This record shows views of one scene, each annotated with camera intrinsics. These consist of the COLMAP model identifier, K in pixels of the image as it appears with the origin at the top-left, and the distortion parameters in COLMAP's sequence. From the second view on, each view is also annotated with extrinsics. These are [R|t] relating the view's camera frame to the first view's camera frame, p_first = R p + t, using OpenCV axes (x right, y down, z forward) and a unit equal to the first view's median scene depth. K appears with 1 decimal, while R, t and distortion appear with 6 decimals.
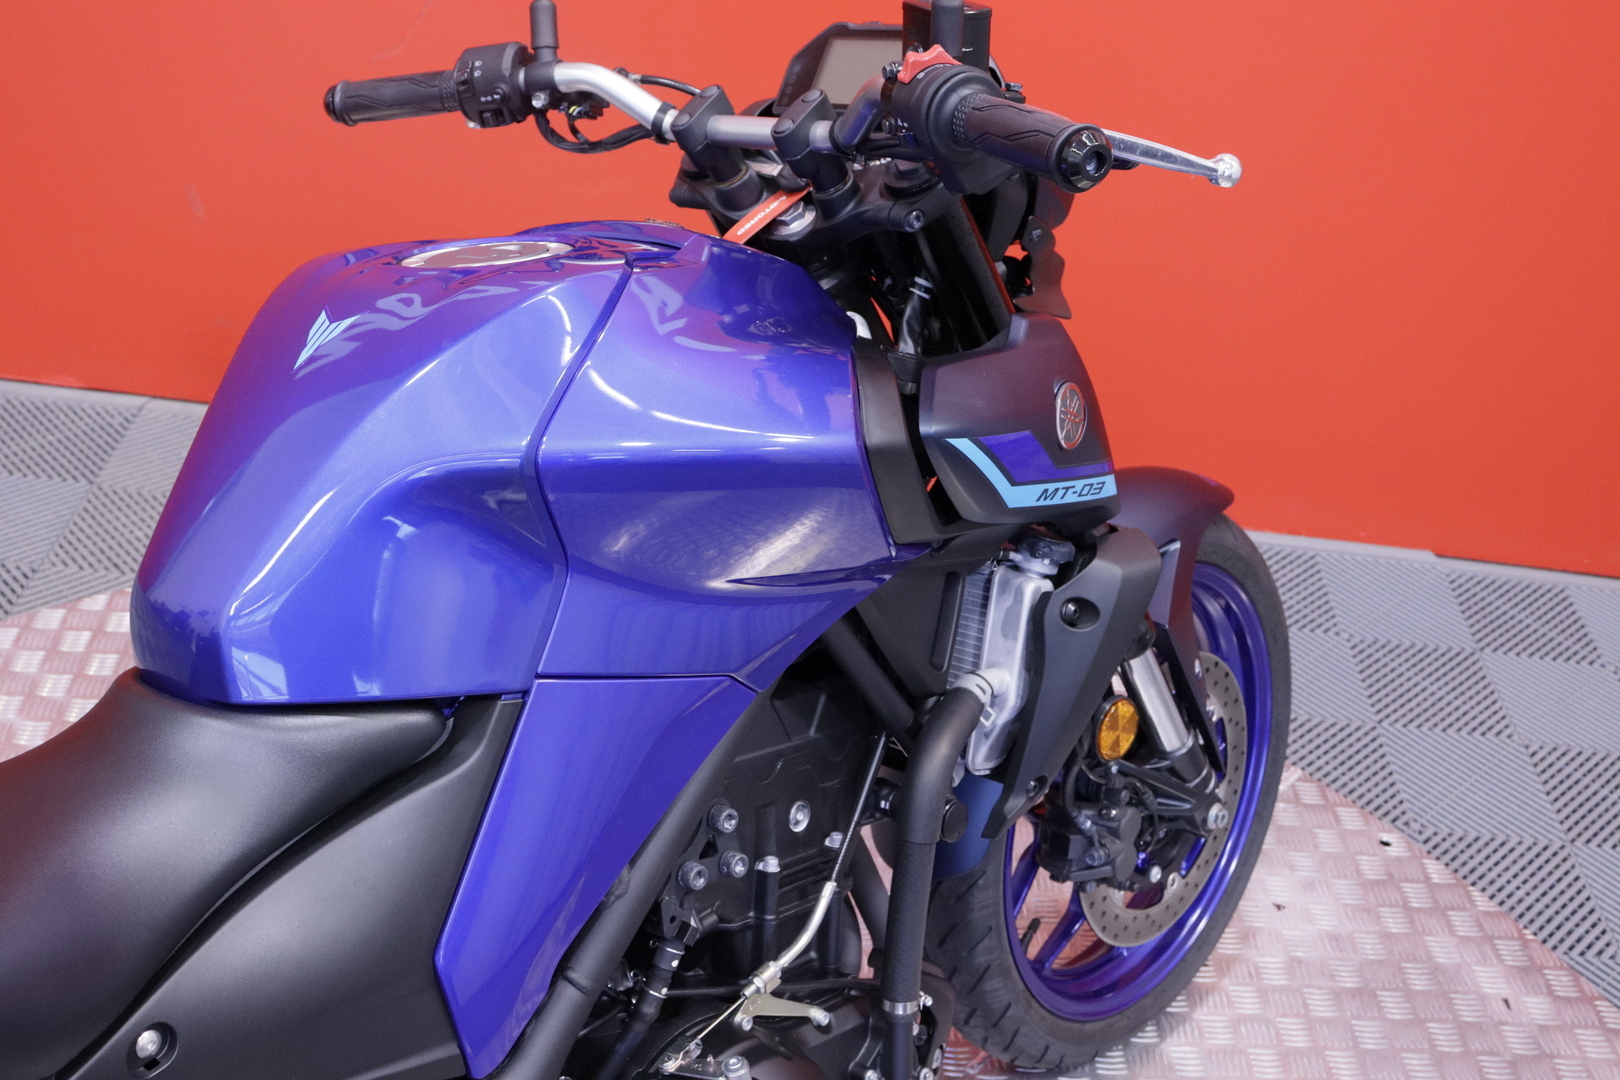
lens RADIAL K [[1894.4, 0, 806.7], [0, 1894.4, 586.3], [0, 0, 1]] dist [-0.074932, 0.225310]
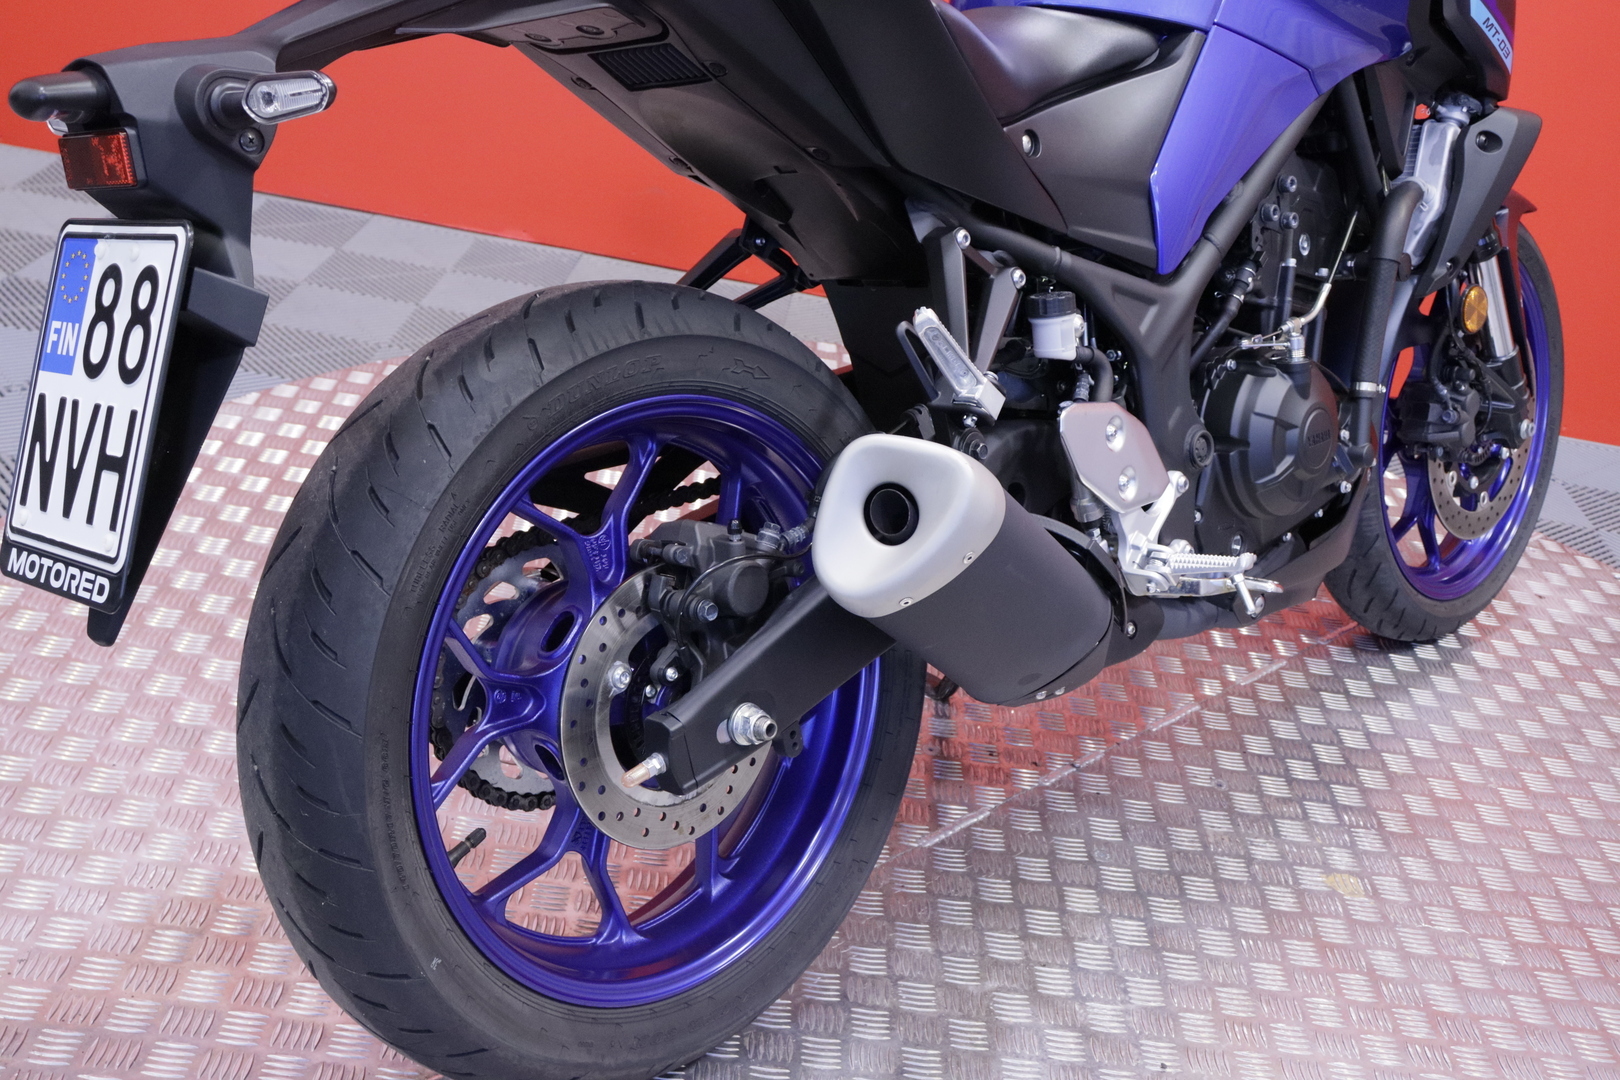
lens RADIAL K [[1894.4, 0, 806.7], [0, 1894.4, 586.3], [0, 0, 1]] dist [-0.074932, 0.225310]
pose [[0.998091, 0.054012, -0.029957, -0.313901], [-0.057563, 0.989279, -0.134218, 0.572125], [0.022387, 0.135686, 0.990499, -0.390633]]
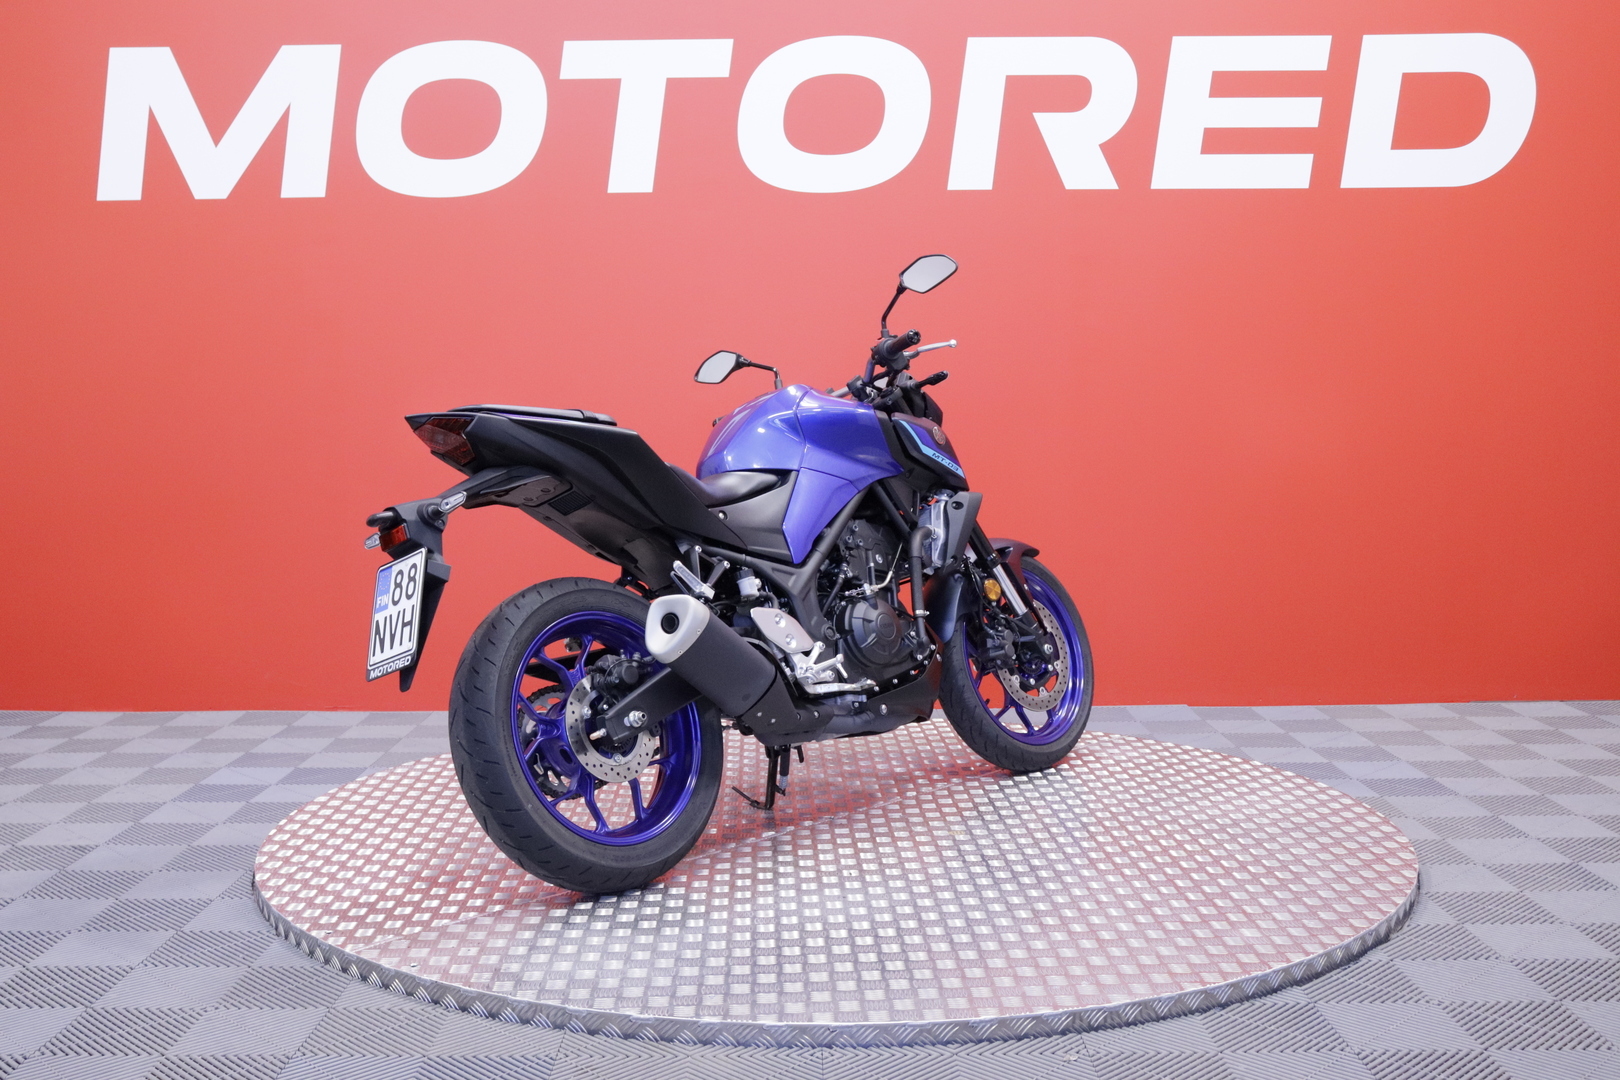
lens RADIAL K [[1731.9, 0, 810.0], [0, 1731.9, 540.0], [0, 0, 1]] dist [-0.006776, 0.000563]
pose [[0.989976, -0.139456, -0.022344, -0.047695], [0.111189, 0.867109, -0.485550, 1.475052], [0.087088, 0.478199, 0.873923, -1.584794]]
